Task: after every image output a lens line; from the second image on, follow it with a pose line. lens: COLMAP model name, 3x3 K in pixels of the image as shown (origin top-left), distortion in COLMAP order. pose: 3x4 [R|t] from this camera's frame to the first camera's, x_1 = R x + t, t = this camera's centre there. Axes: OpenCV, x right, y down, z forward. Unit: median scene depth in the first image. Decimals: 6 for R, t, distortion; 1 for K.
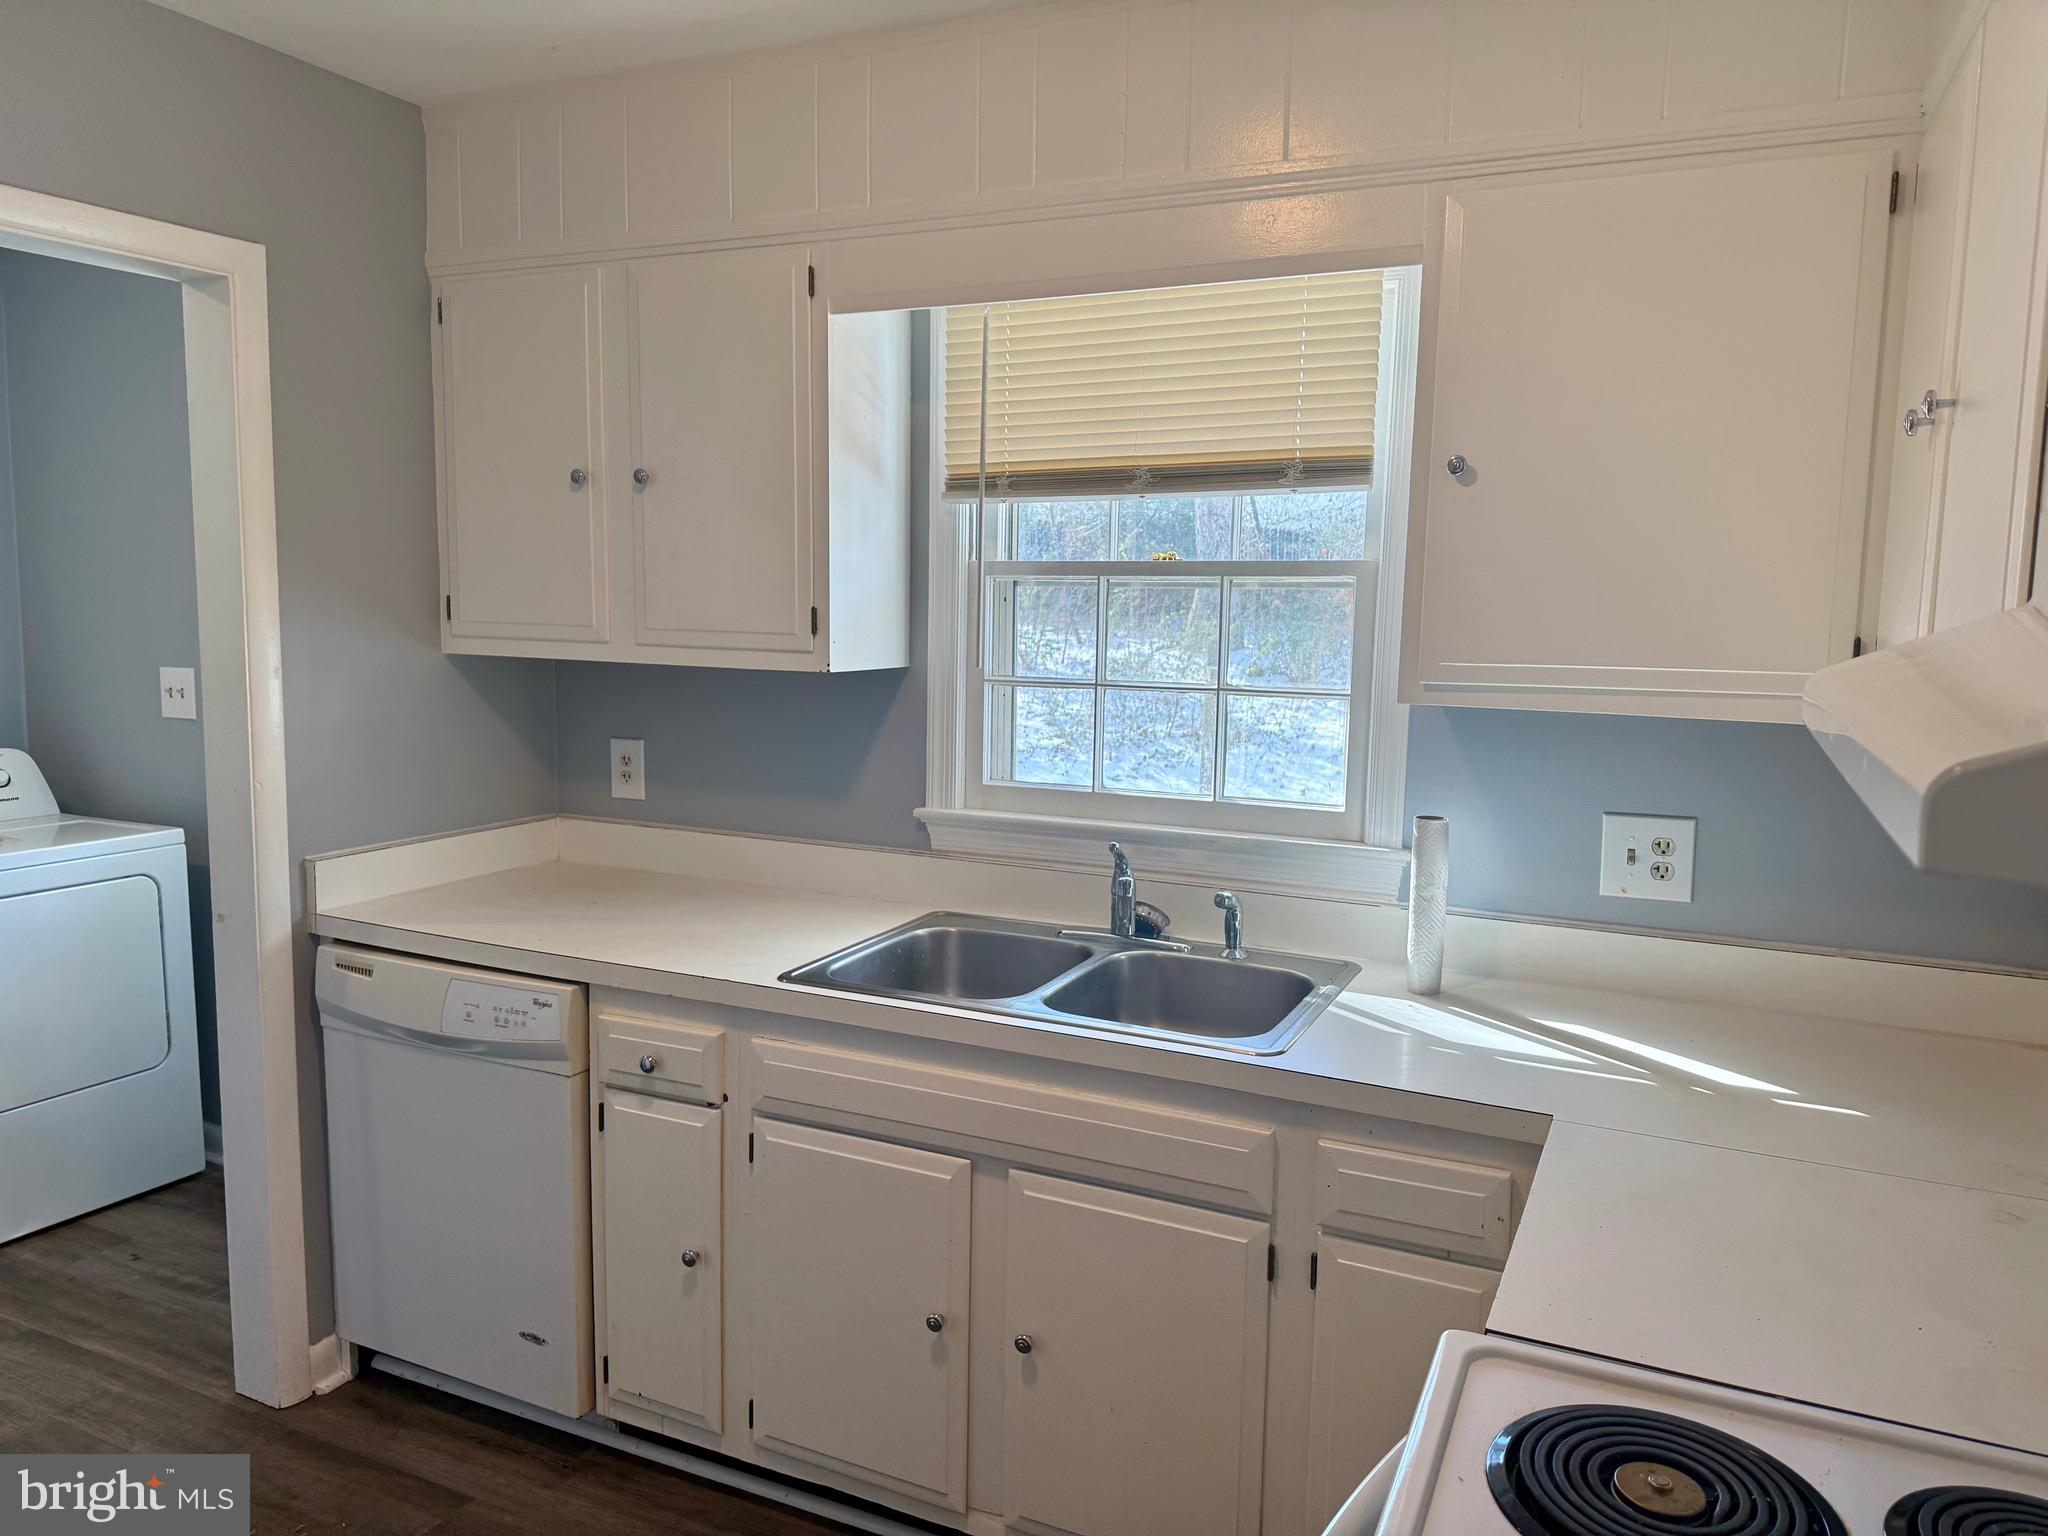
lens RADIAL K [[1450.4, 0, 975.1], [0, 1450.4, 768.6], [0, 0, 1]] dist [0.050811, -0.061125]
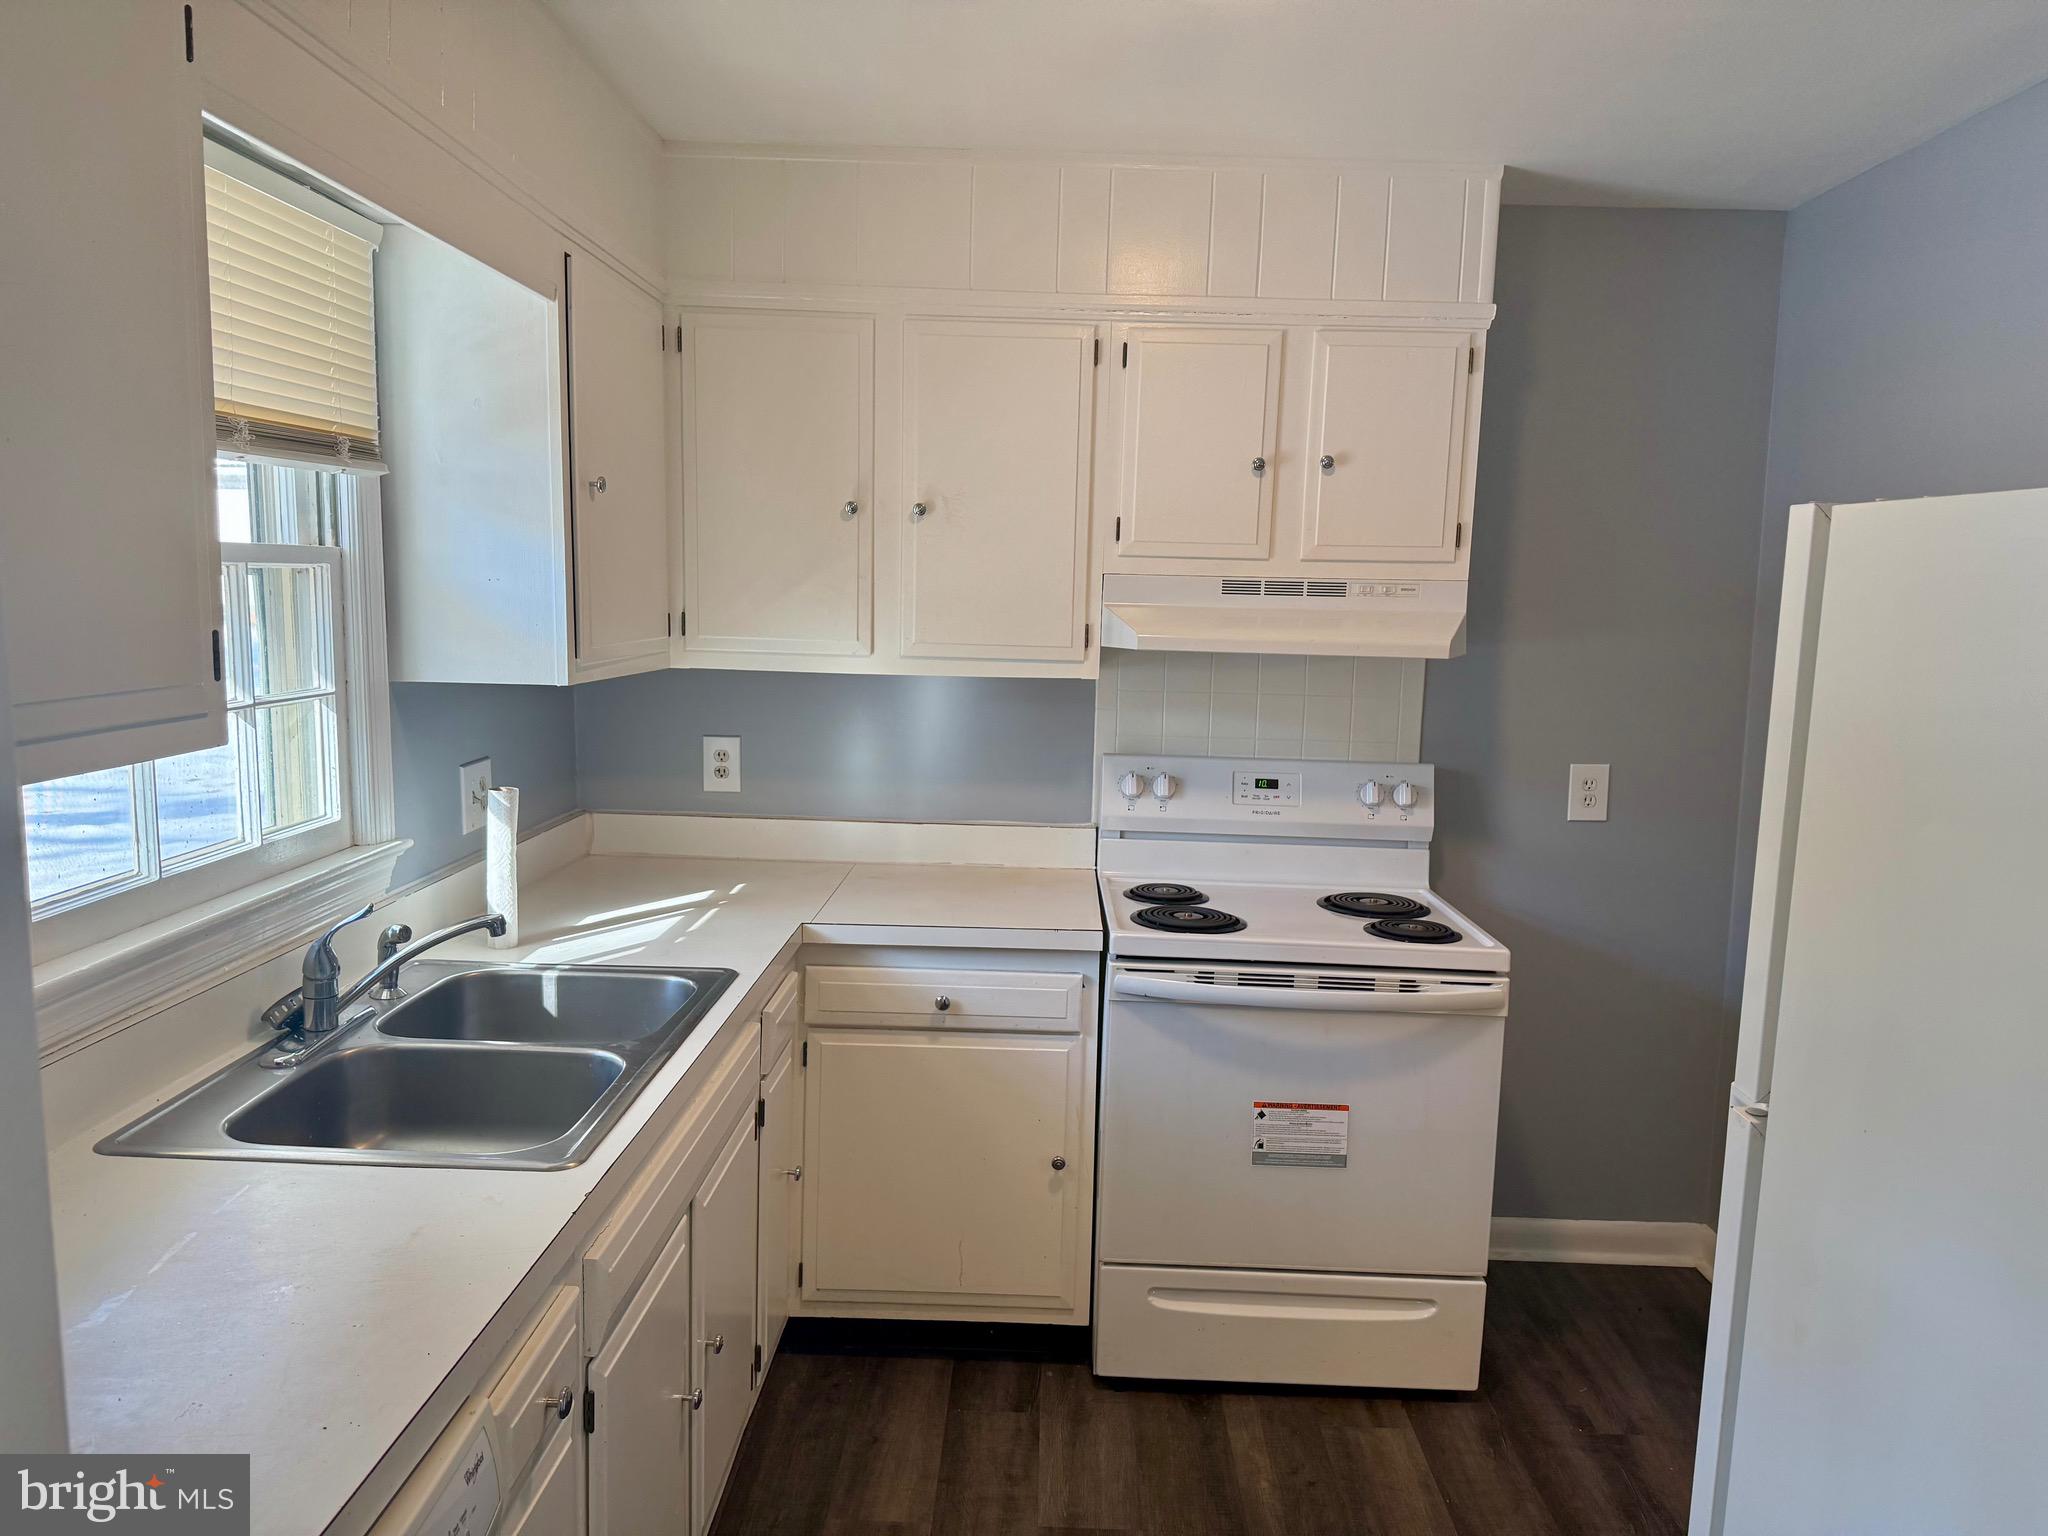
lens RADIAL K [[1450.4, 0, 1013.5], [0, 1450.4, 783.6], [0, 0, 1]] dist [0.050811, -0.061125]
pose [[-0.430006, -0.151644, 0.890000, -0.773911], [0.072612, 0.976790, 0.201515, -0.152354], [-0.899901, 0.151277, -0.409014, 1.012582]]
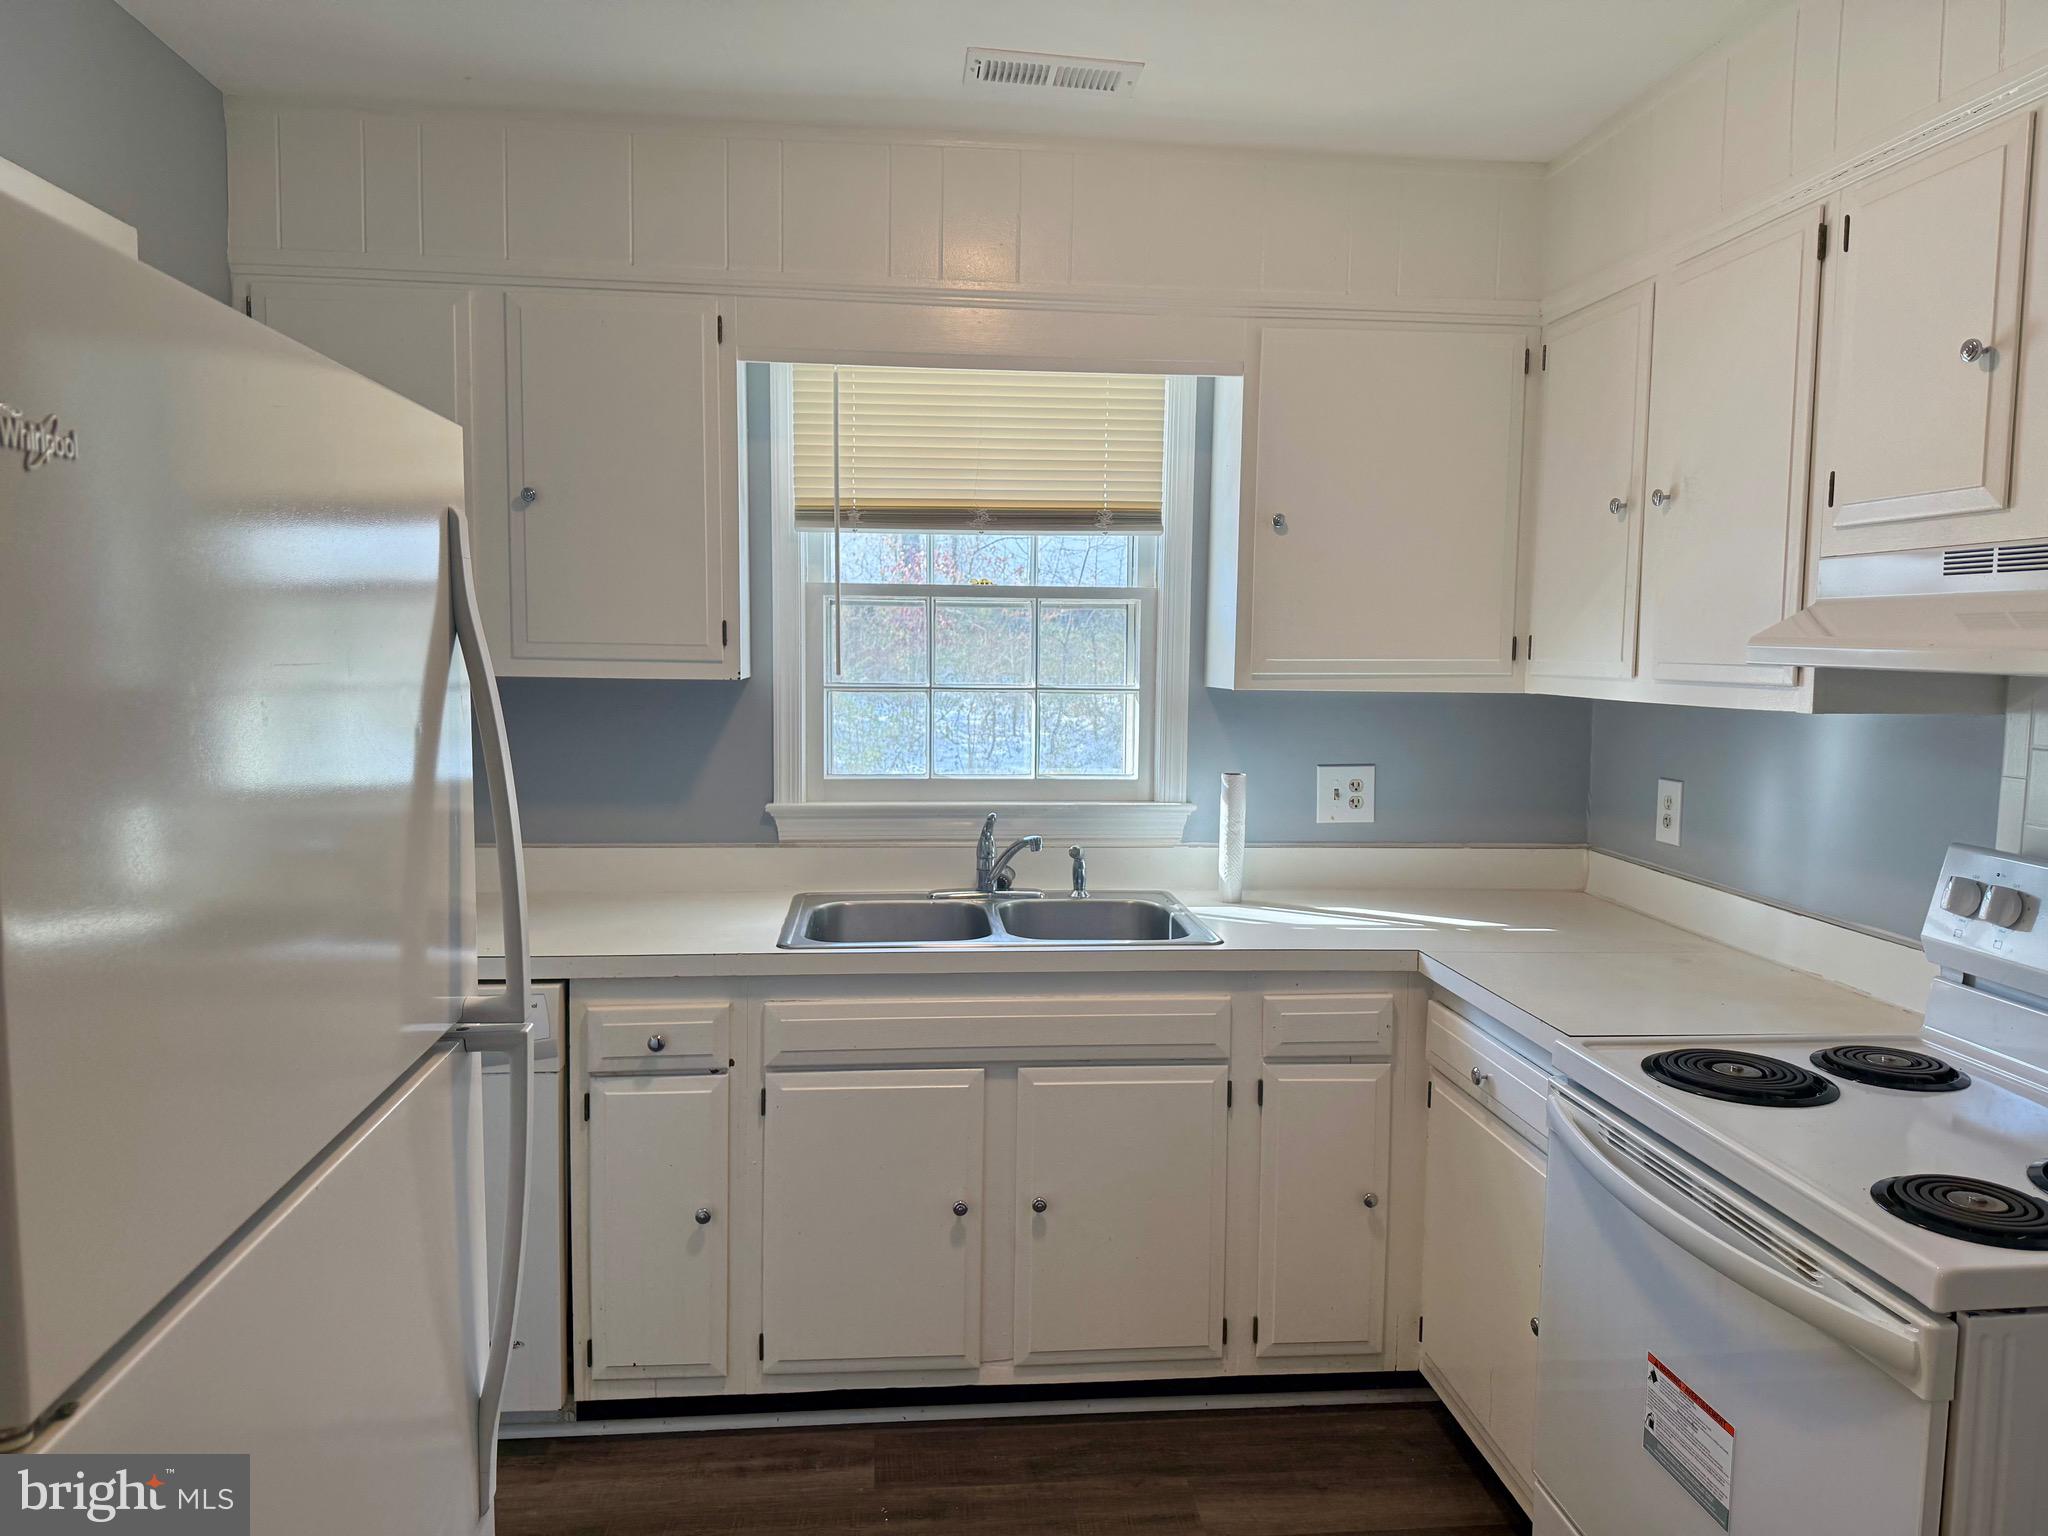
lens RADIAL K [[1450.4, 0, 1027.4], [0, 1450.4, 776.1], [0, 0, 1]] dist [0.050811, -0.061125]
pose [[0.853079, -0.051793, 0.519205, -0.518448], [0.063168, 0.997994, -0.004233, 0.027017], [-0.517944, 0.036408, 0.854639, -0.064414]]
